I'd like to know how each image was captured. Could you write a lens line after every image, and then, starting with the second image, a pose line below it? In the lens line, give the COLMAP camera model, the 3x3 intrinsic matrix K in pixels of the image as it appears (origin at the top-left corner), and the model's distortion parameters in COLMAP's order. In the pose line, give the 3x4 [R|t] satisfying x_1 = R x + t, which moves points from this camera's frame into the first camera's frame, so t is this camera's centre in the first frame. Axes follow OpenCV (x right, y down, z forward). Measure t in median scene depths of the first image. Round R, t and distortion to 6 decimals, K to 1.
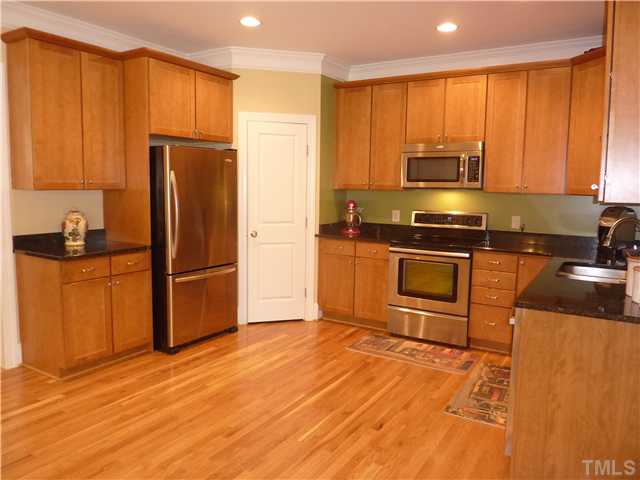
lens RADIAL K [[481.1, 0, 321.7], [0, 481.1, 239.2], [0, 0, 1]] dist [-0.014944, -0.008416]
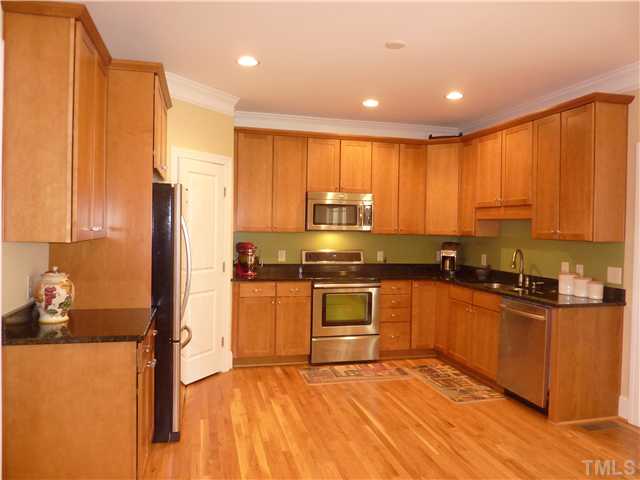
lens RADIAL K [[481.1, 0, 322.0], [0, 481.1, 236.7], [0, 0, 1]] dist [-0.014944, -0.008416]
pose [[0.689880, -0.018483, 0.723688, -0.665638], [0.074048, 0.996232, -0.045145, -0.042619], [-0.720126, 0.084732, 0.688650, 0.227697]]
